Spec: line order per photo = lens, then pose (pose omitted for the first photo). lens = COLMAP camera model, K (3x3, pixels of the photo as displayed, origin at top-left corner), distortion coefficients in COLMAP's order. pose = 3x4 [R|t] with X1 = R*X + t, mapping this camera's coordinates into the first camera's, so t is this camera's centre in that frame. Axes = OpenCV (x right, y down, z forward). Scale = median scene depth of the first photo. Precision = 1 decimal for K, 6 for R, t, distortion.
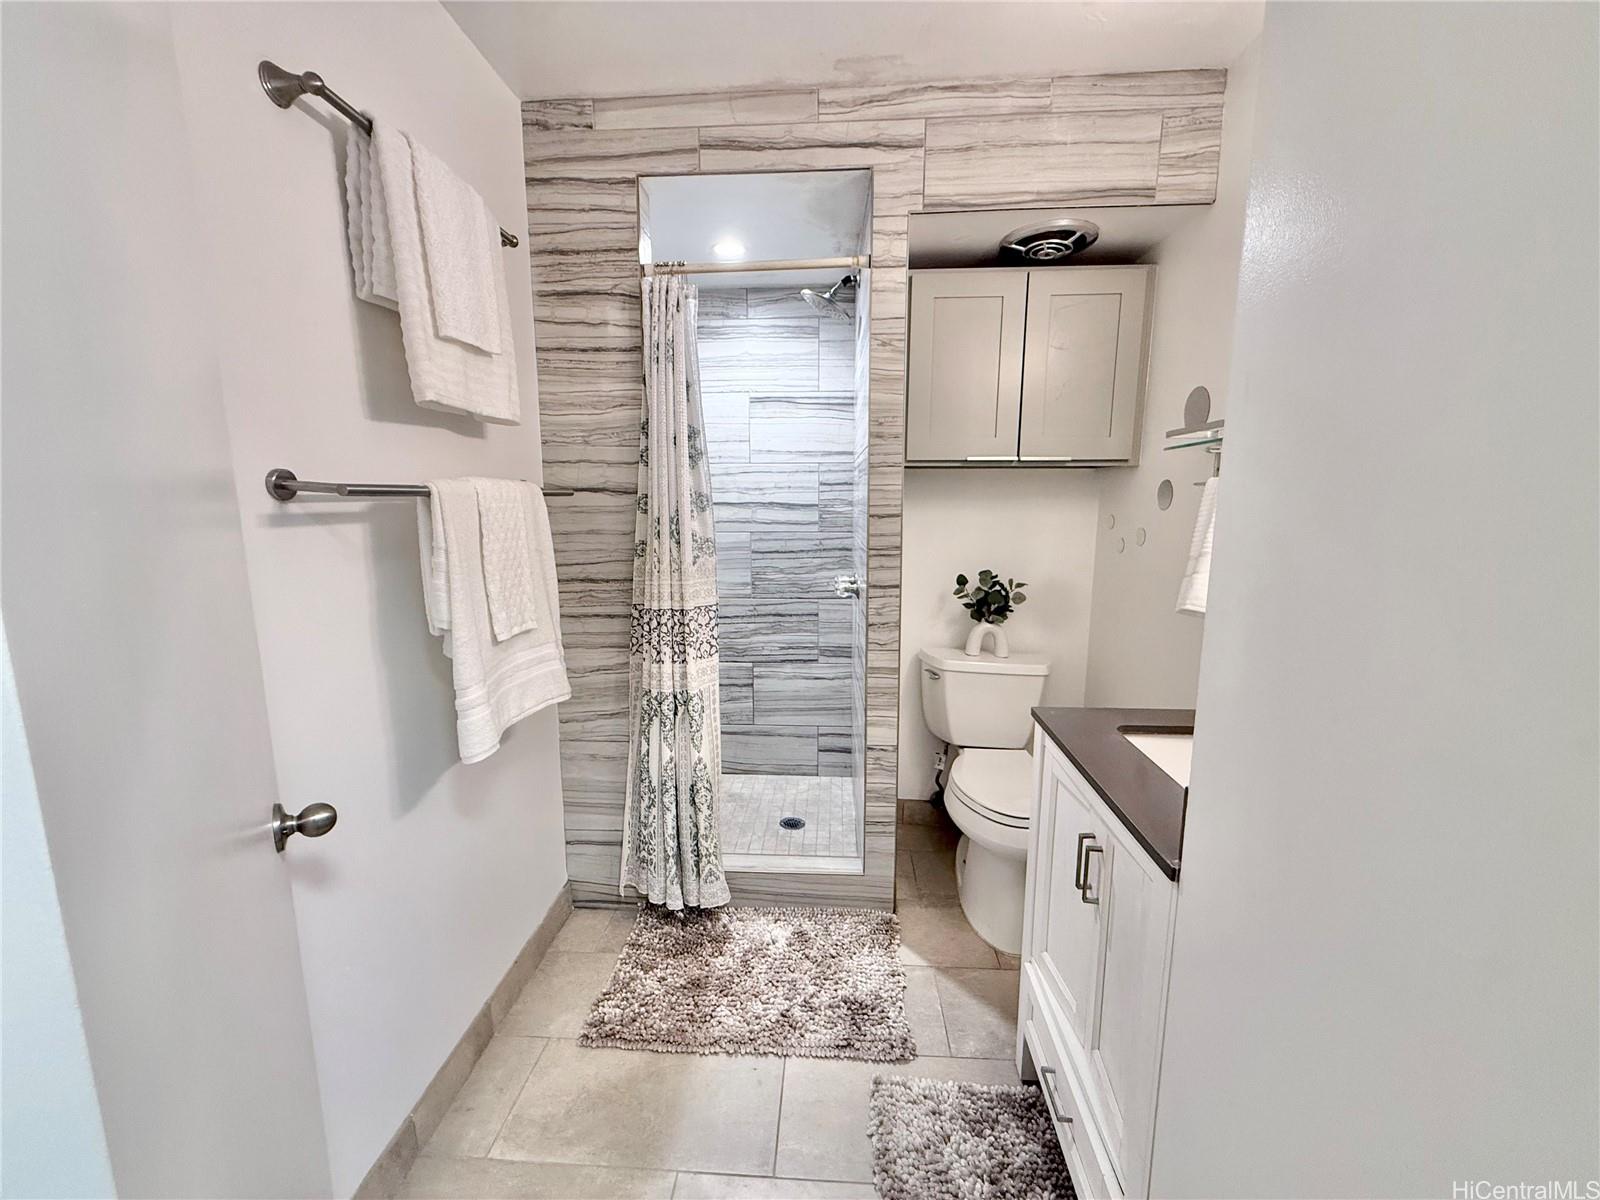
lens RADIAL K [[639.3, 0, 800.0], [0, 639.3, 600.0], [0, 0, 1]] dist [-0.000450, 0.000068]
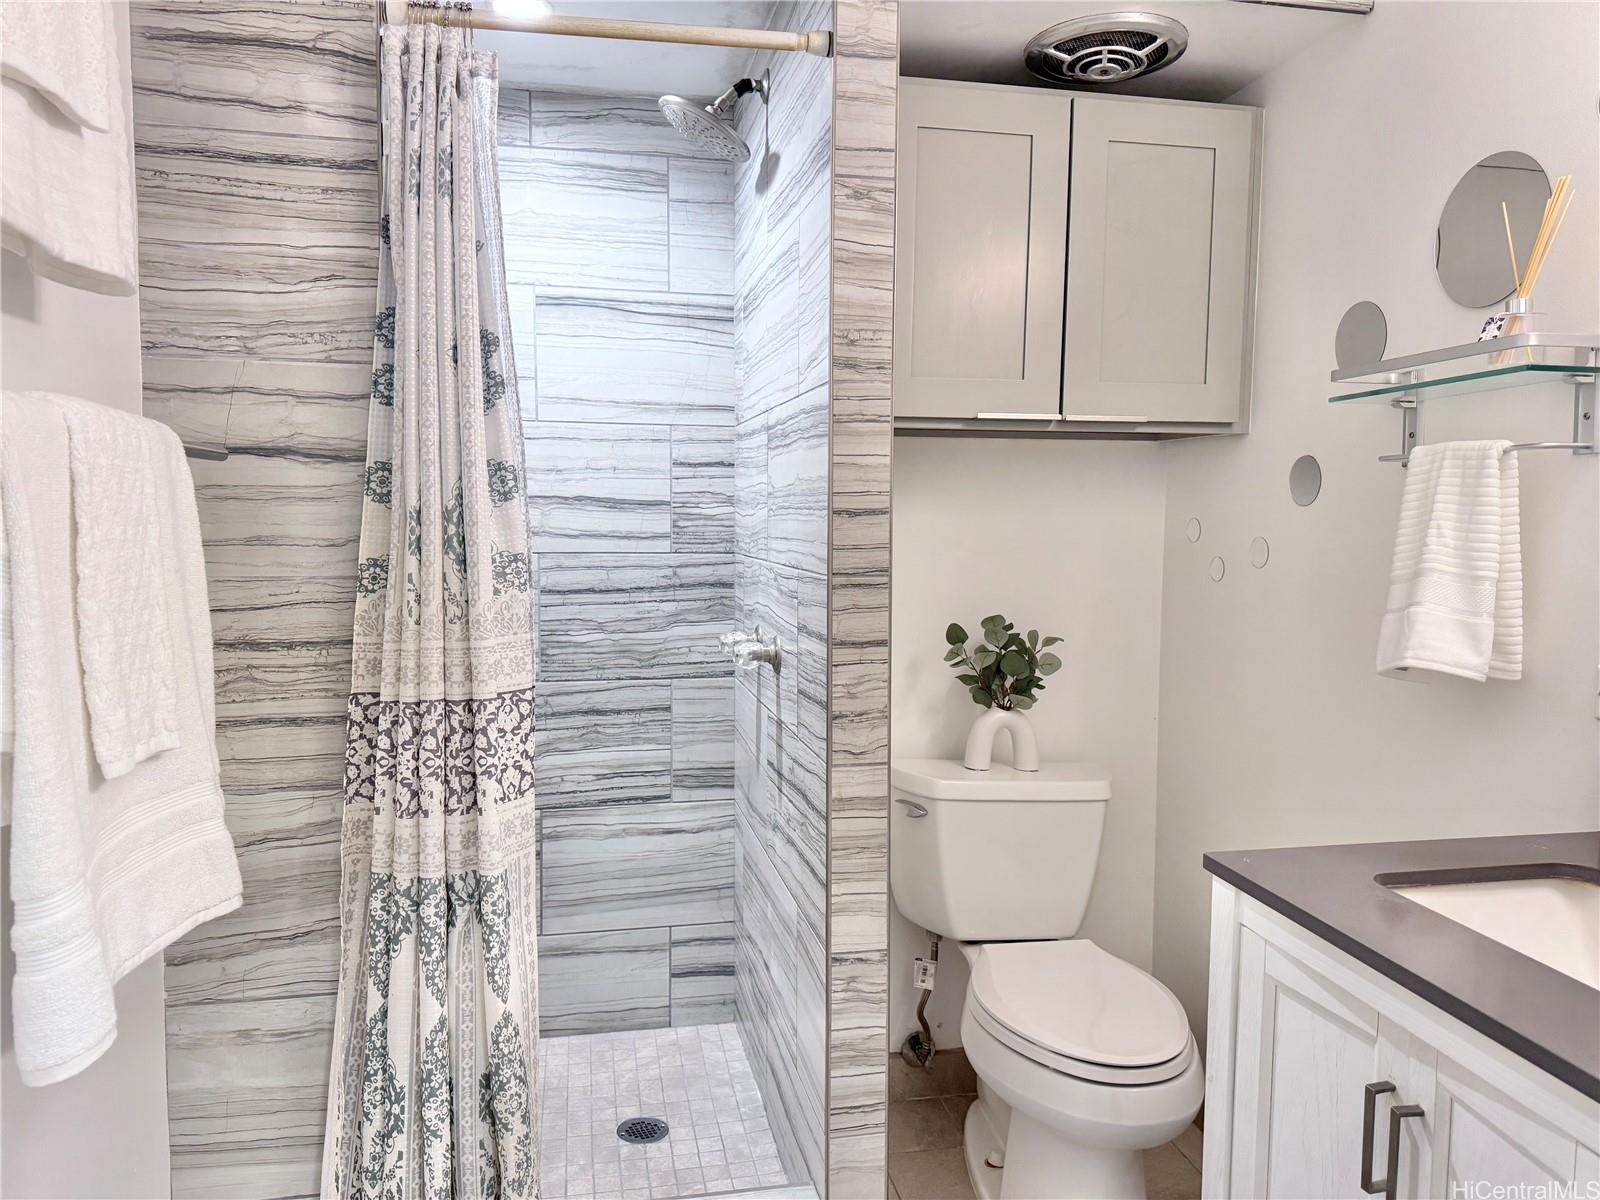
lens RADIAL K [[1128.0, 0, 800.0], [0, 1128.0, 600.0], [0, 0, 1]] dist [0.080217, -0.114283]
pose [[0.967842, -0.010967, 0.251321, -0.152869], [0.031398, 0.996503, -0.077431, 0.013705], [-0.249593, 0.082832, 0.964802, 0.102344]]
